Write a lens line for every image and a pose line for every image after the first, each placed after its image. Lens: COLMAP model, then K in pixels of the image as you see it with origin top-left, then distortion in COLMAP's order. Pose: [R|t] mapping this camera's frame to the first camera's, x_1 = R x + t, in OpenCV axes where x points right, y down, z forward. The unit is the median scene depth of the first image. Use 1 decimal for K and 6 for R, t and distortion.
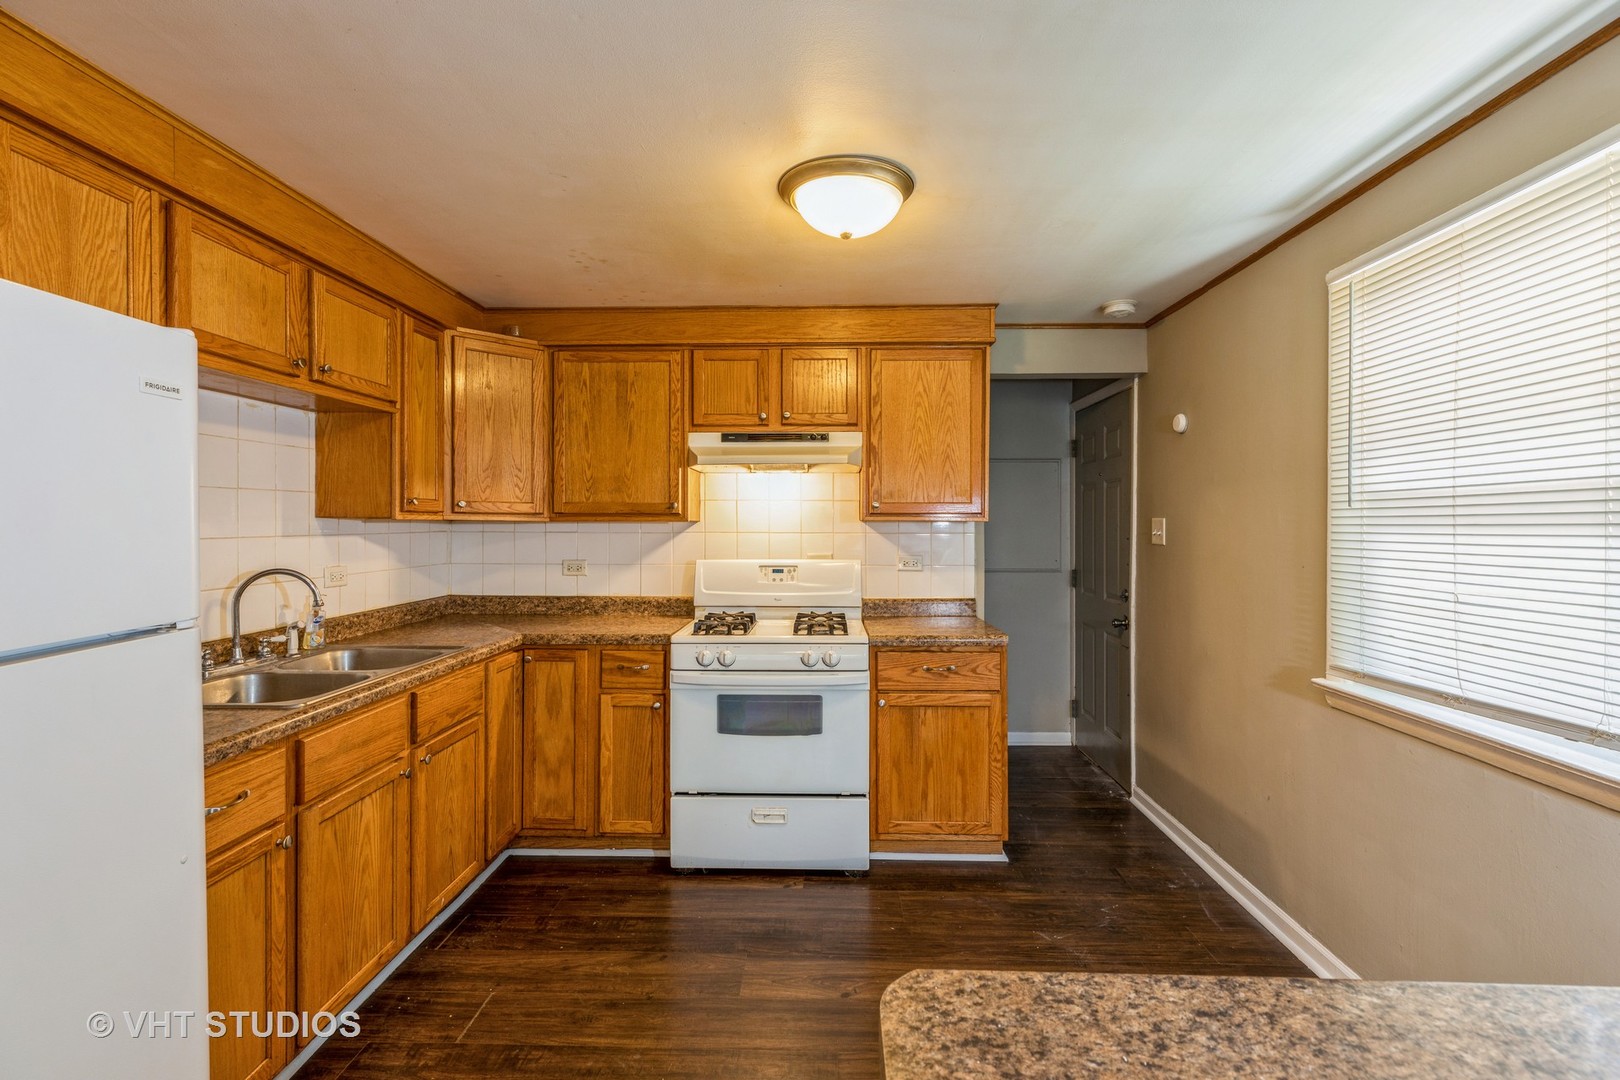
lens RADIAL K [[729.7, 0, 818.8], [0, 729.7, 519.1], [0, 0, 1]] dist [0.005417, 0.000977]
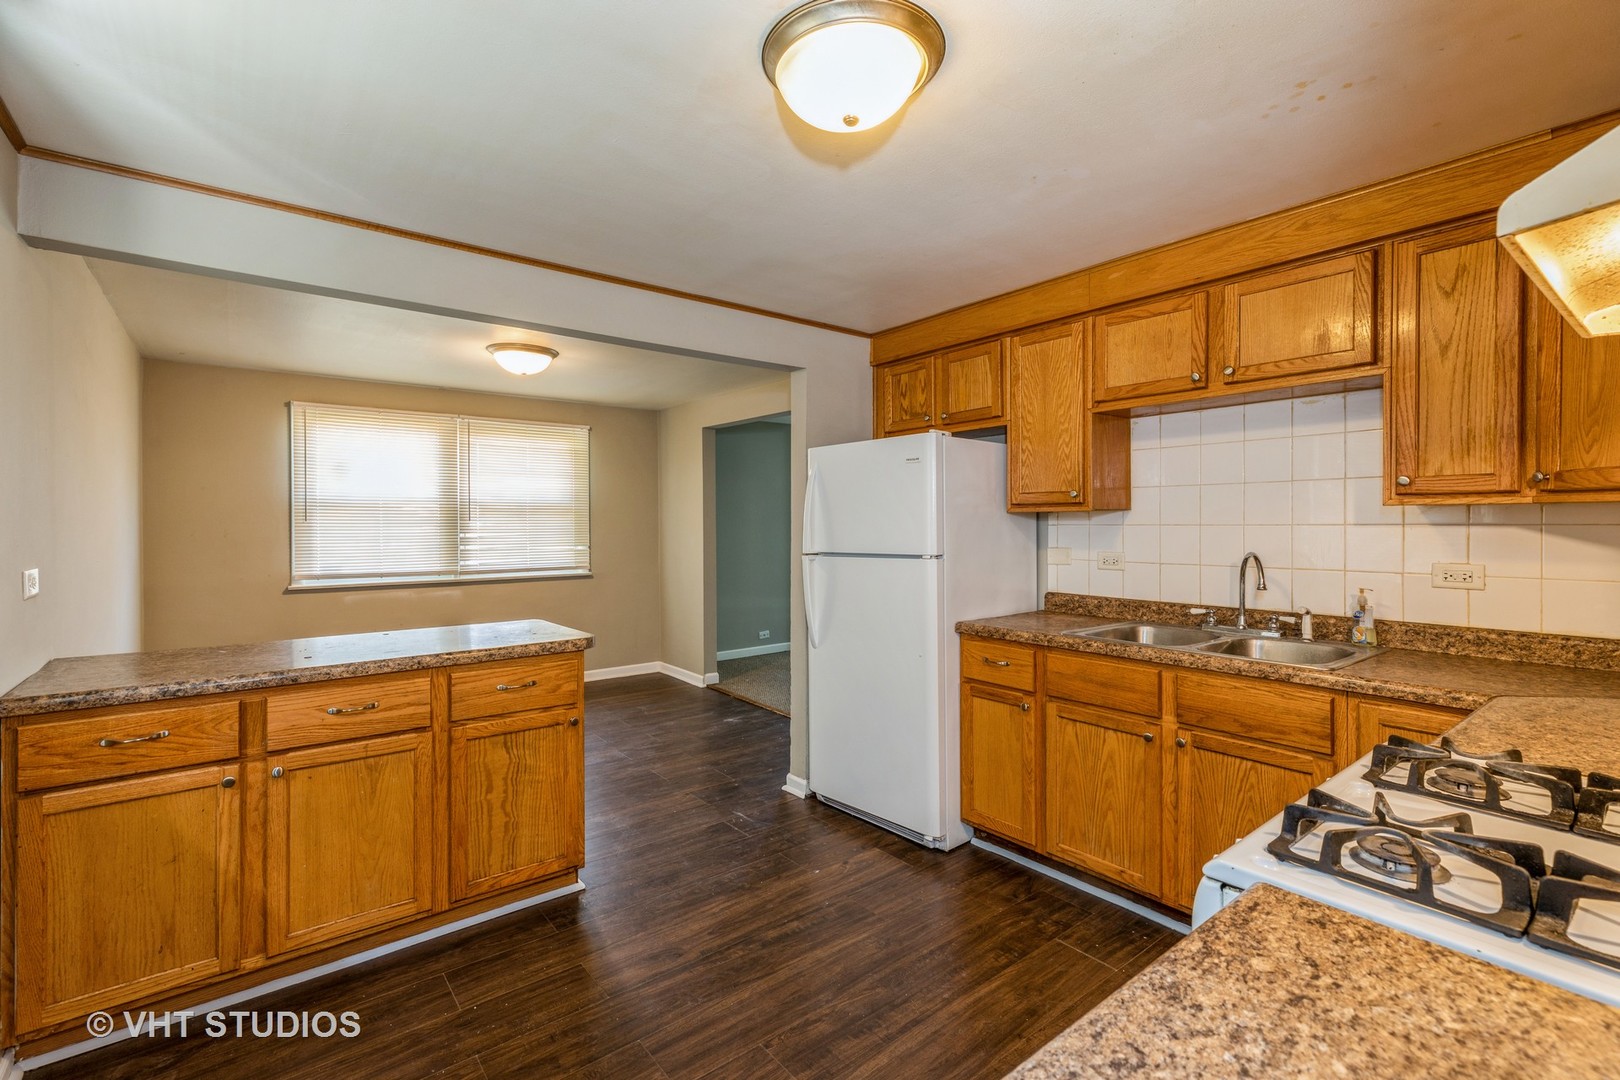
lens RADIAL K [[729.7, 0, 801.4], [0, 729.7, 523.6], [0, 0, 1]] dist [0.005417, 0.000977]
pose [[-0.777663, 0.001253, -0.628680, 0.411837], [0.003953, 0.999988, -0.002897, 0.019331], [0.628668, -0.004738, -0.777659, 1.163327]]
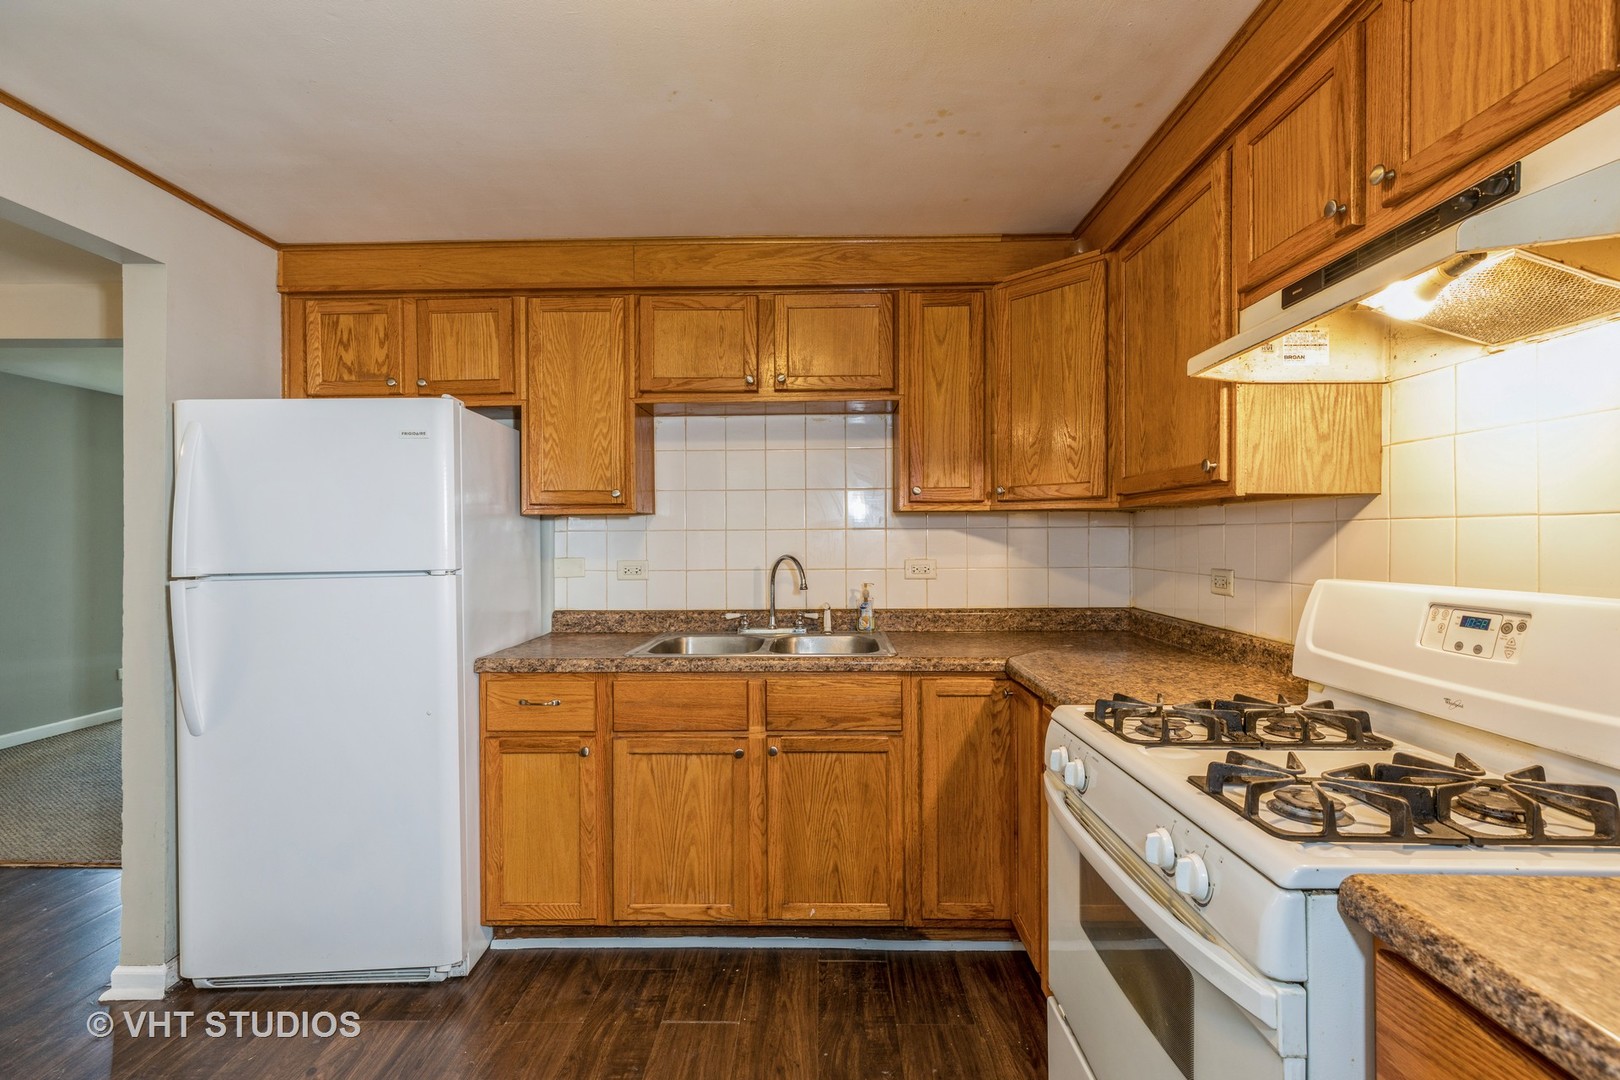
lens RADIAL K [[729.7, 0, 811.6], [0, 729.7, 534.8], [0, 0, 1]] dist [0.005417, 0.000977]
pose [[-0.000186, -0.006203, -0.999981, 0.359595], [0.009654, 0.999934, -0.006204, 0.034883], [0.999953, -0.009655, -0.000126, 0.839373]]
